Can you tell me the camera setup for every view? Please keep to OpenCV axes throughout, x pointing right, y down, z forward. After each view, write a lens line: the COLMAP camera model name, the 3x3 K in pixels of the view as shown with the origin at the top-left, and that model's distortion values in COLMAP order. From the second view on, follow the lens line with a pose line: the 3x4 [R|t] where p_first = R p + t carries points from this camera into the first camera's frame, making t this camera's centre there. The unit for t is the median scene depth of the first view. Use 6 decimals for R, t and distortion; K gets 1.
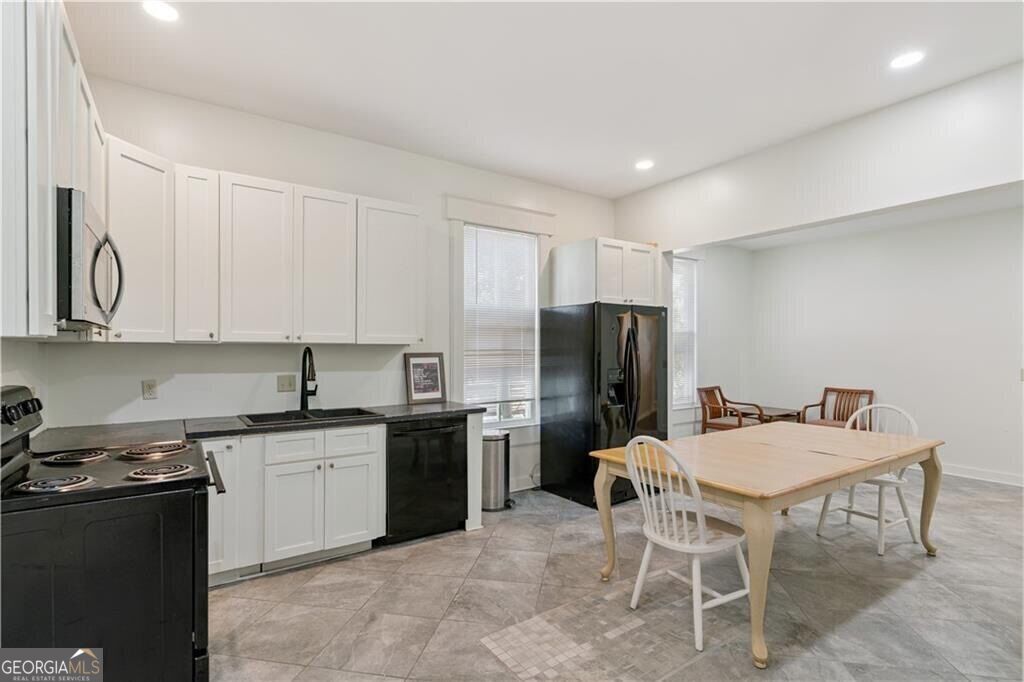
lens RADIAL K [[488.9, 0, 508.9], [0, 488.9, 336.7], [0, 0, 1]] dist [0.002800, 0.000248]
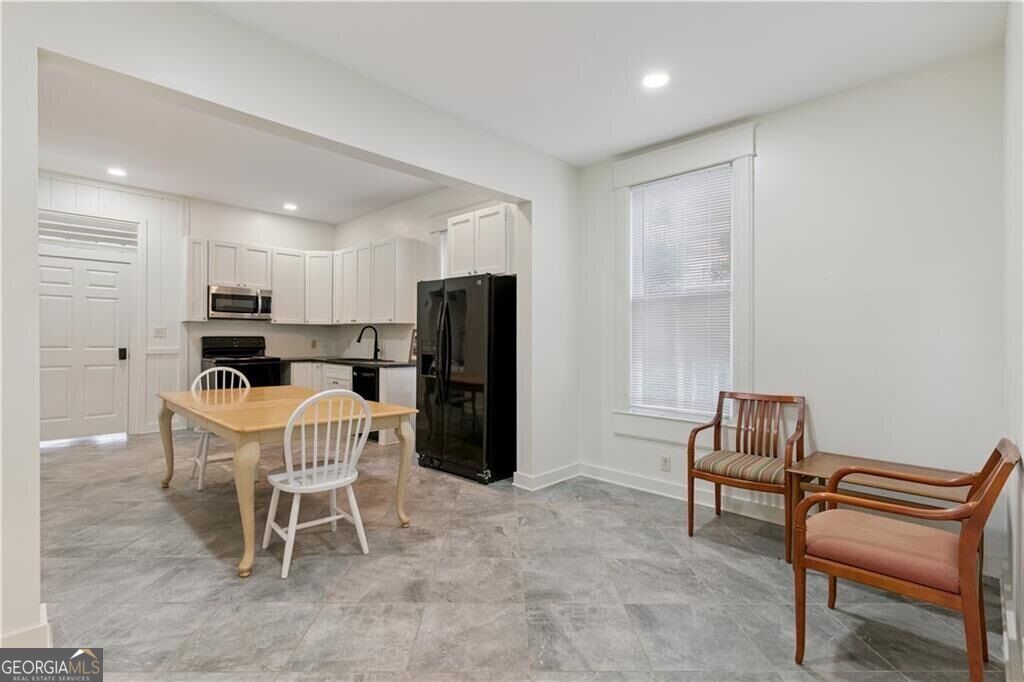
lens RADIAL K [[487.8, 0, 509.3], [0, 487.8, 321.8], [0, 0, 1]] dist [0.003187, 0.001123]
pose [[0.194233, -0.029178, -0.980521, 1.540189], [0.015393, 0.999525, -0.026694, 0.064370], [0.980835, -0.009908, 0.194590, 1.136912]]
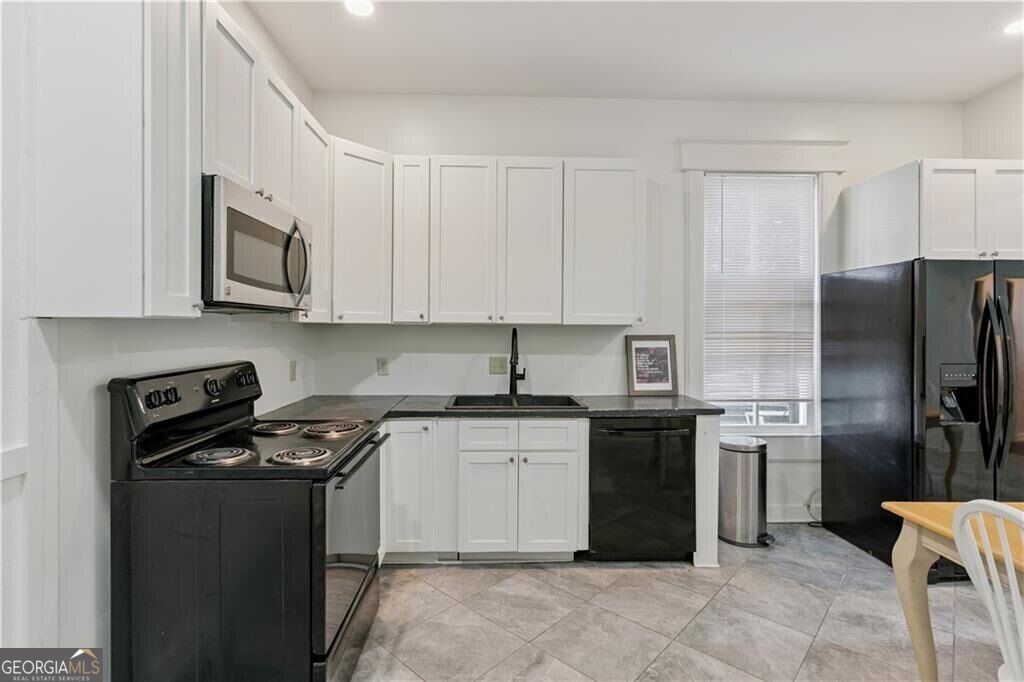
lens RADIAL K [[487.8, 0, 509.3], [0, 487.8, 321.8], [0, 0, 1]] dist [0.003187, 0.001123]
pose [[0.845567, -0.005434, -0.533842, 0.080033], [0.009996, 0.999934, 0.005654, 0.003863], [0.533776, -0.010117, 0.845566, 0.197480]]
